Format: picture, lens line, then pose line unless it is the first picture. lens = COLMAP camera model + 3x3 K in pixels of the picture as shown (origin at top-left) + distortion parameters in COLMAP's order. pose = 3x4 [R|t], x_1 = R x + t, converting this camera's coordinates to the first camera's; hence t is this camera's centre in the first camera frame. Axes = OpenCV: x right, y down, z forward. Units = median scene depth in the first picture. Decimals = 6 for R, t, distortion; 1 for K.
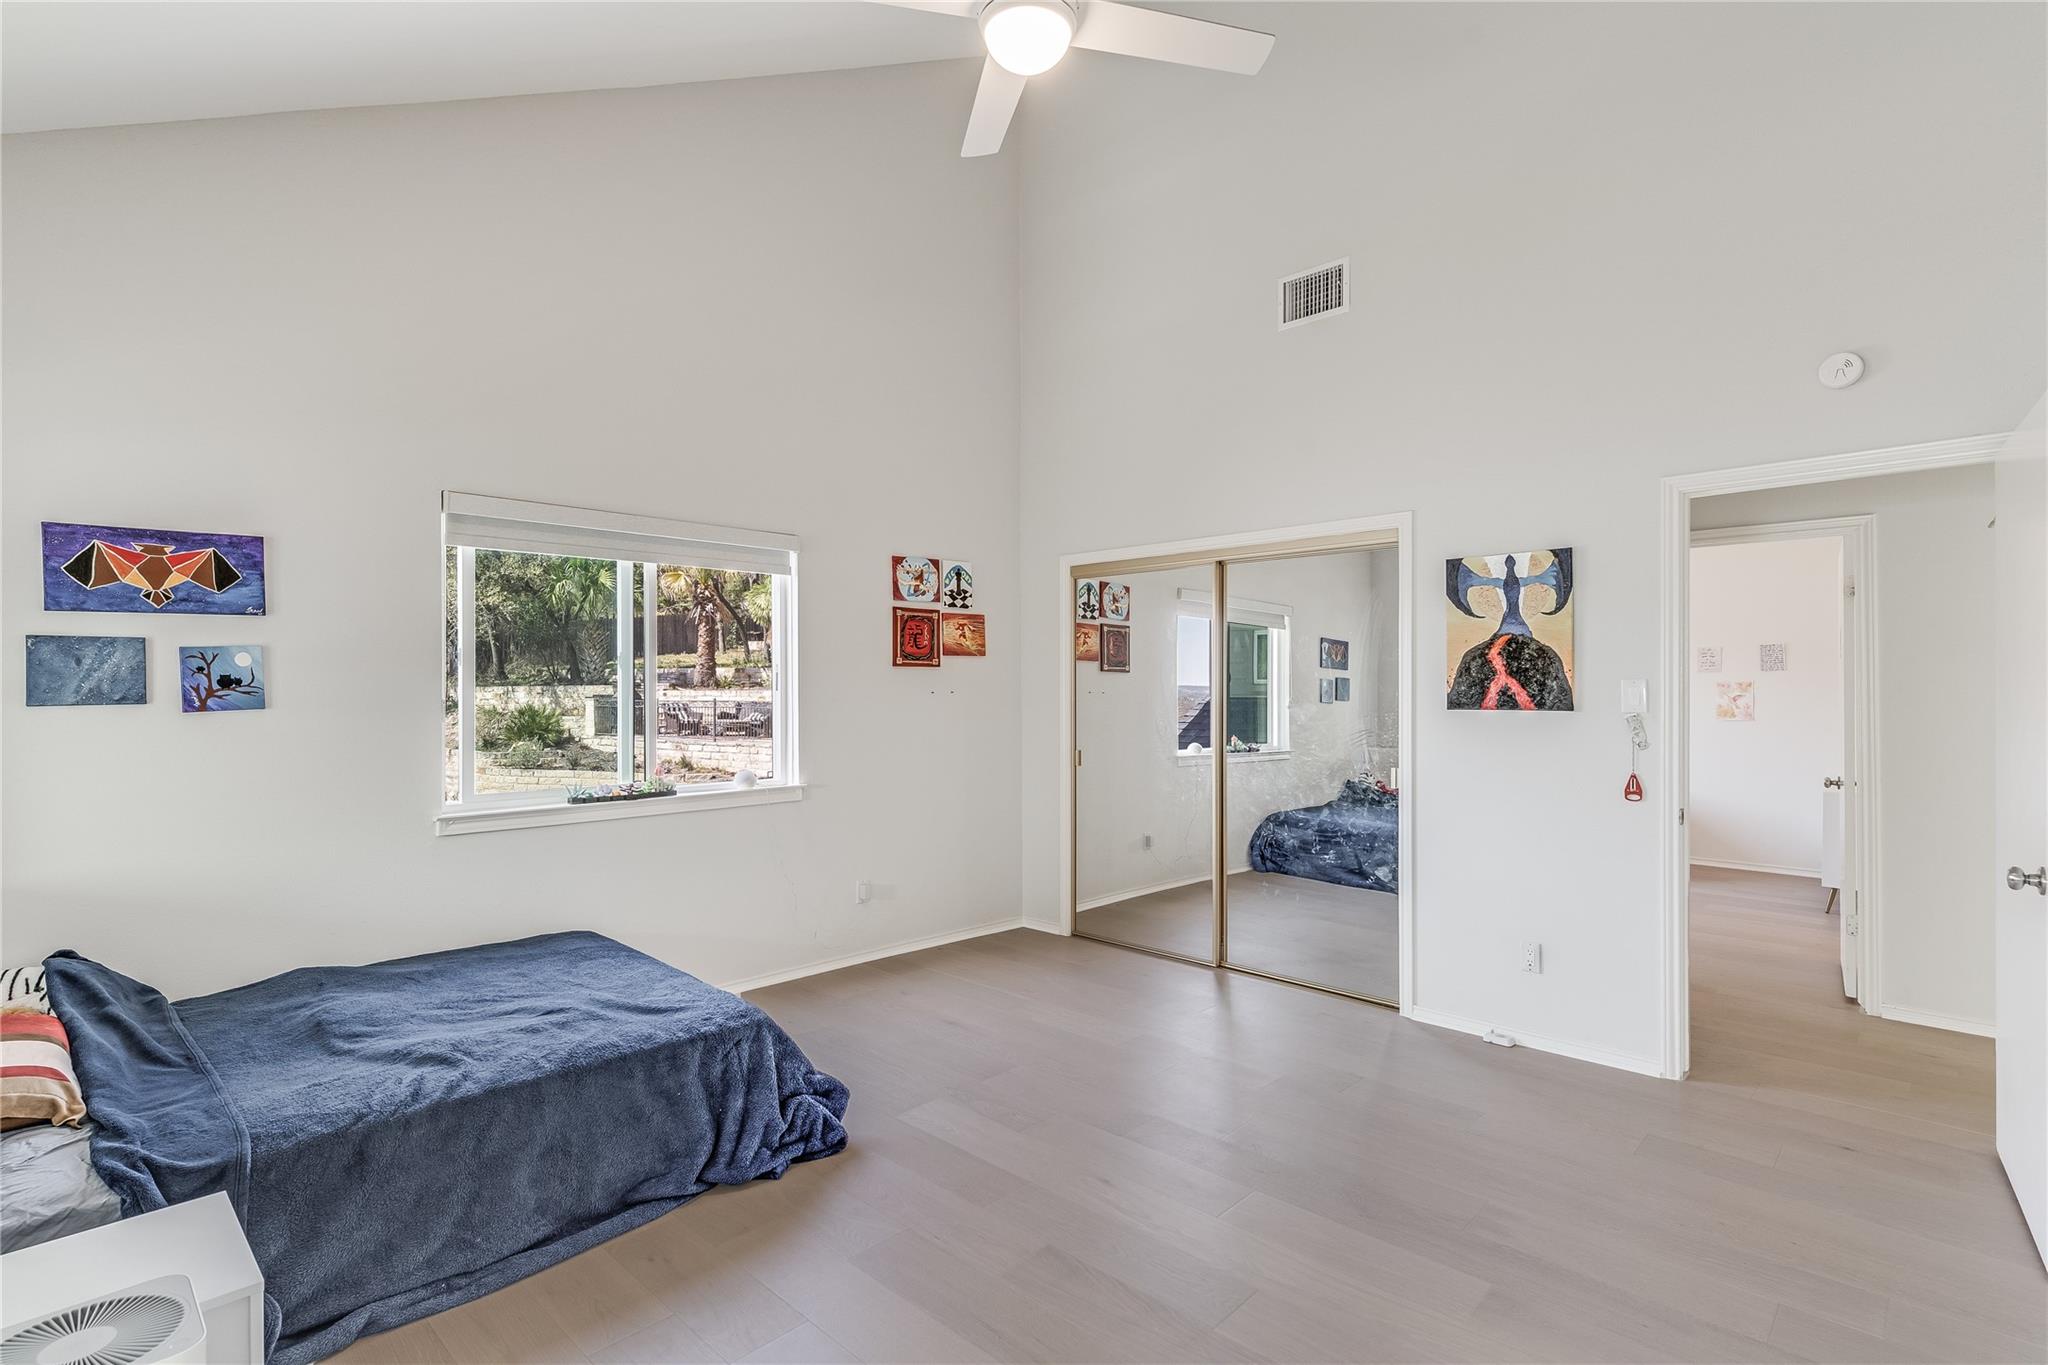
lens RADIAL K [[989.9, 0, 1015.0], [0, 989.9, 683.3], [0, 0, 1]] dist [0.002041, 0.000388]
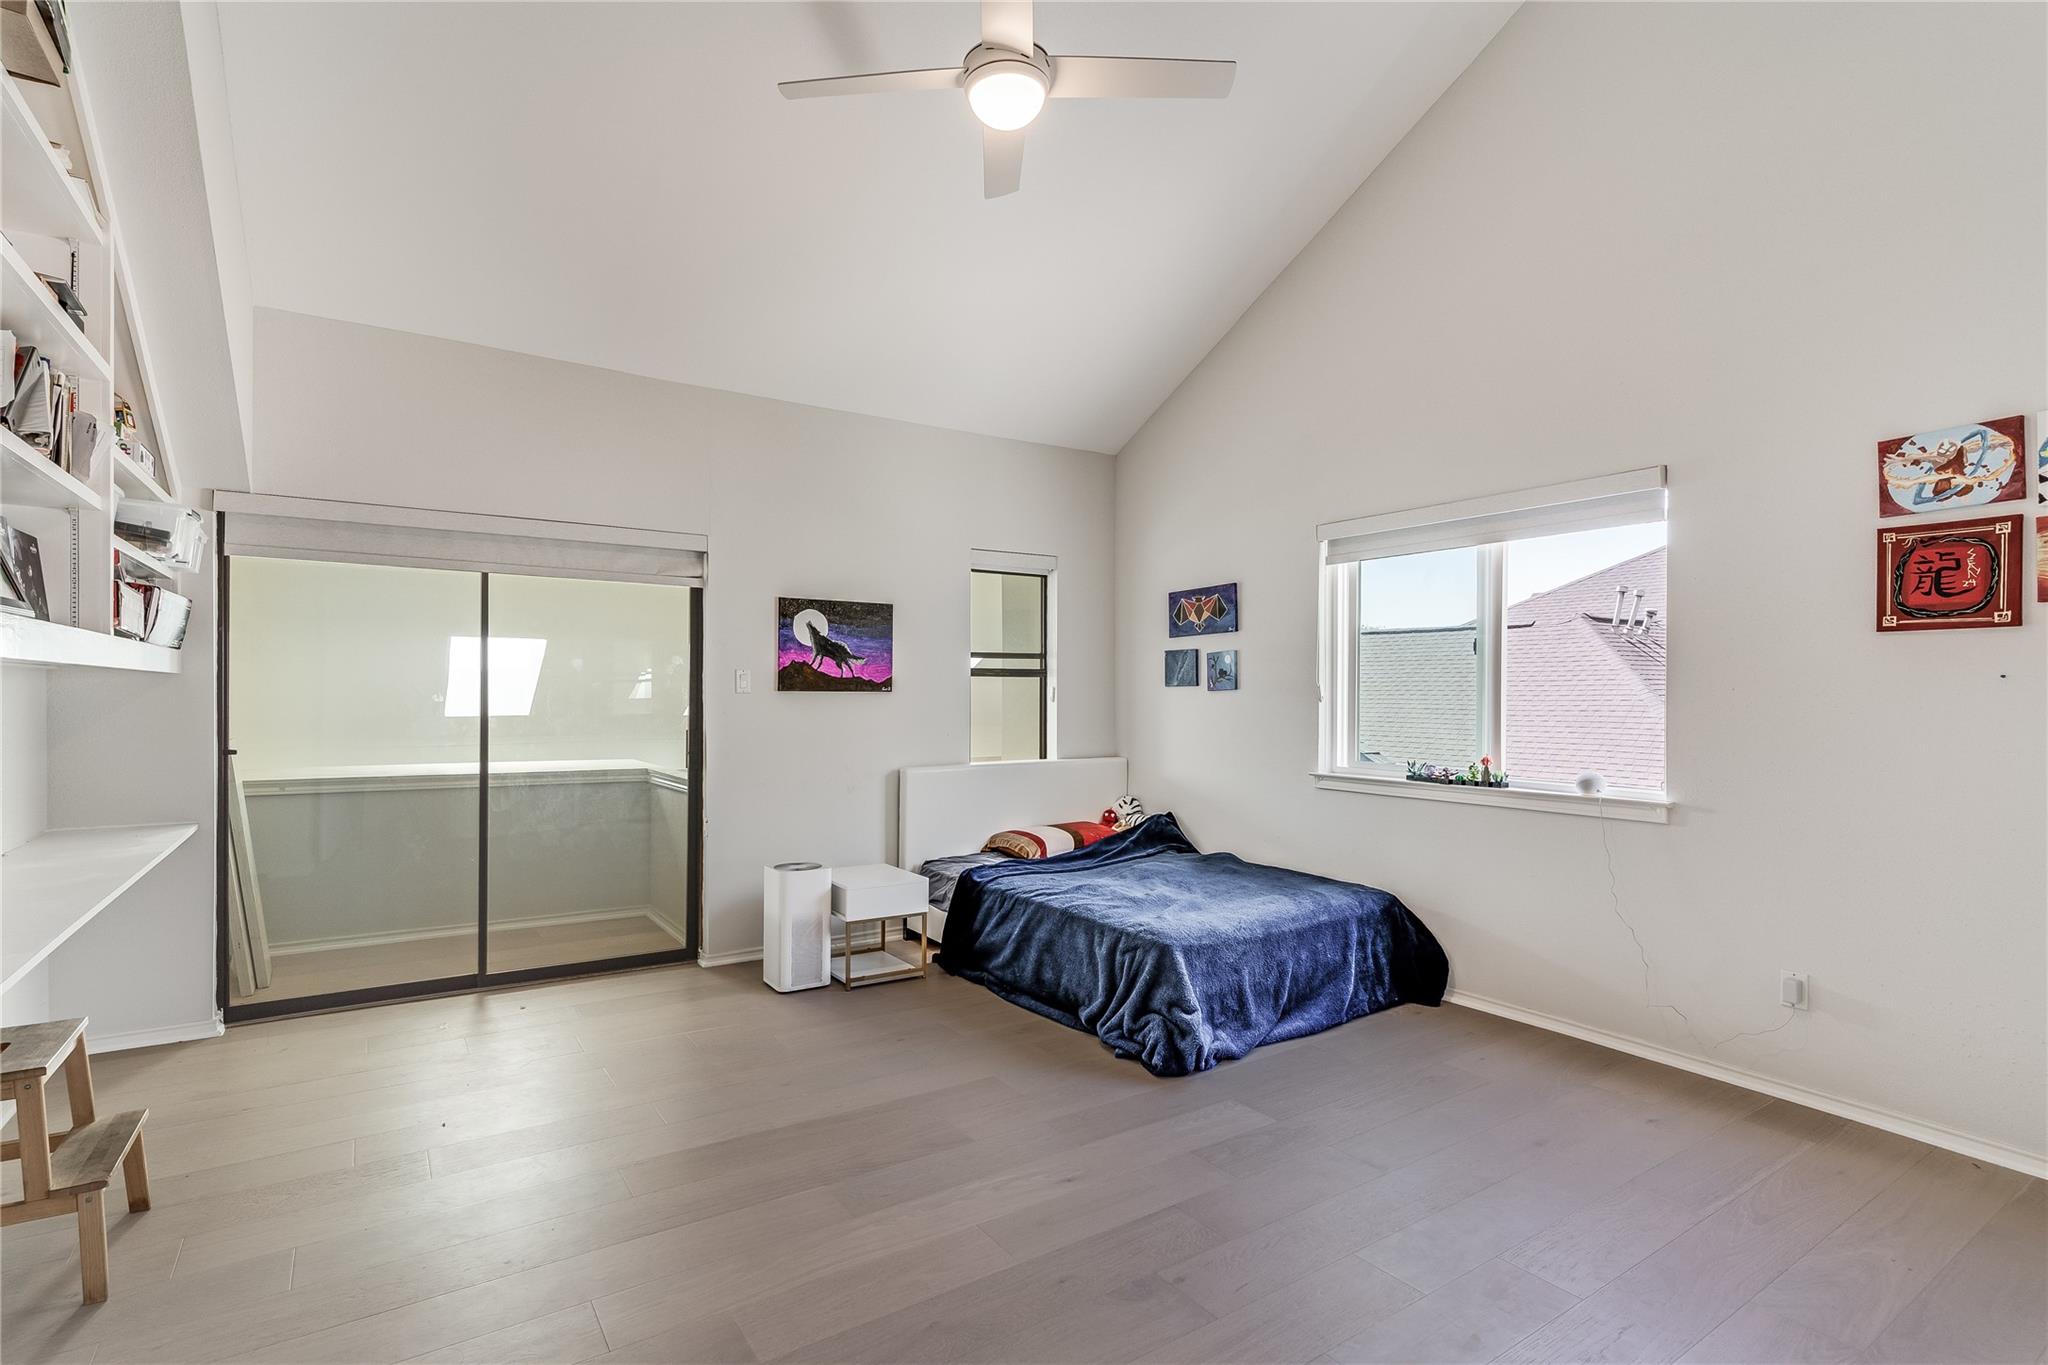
lens RADIAL K [[989.9, 0, 1017.9], [0, 989.9, 692.6], [0, 0, 1]] dist [0.002041, 0.000388]
pose [[-0.226983, 0.007530, -0.973870, 0.753847], [0.006549, 0.999959, 0.006205, 0.015681], [0.973877, -0.004970, -0.227023, 0.858839]]
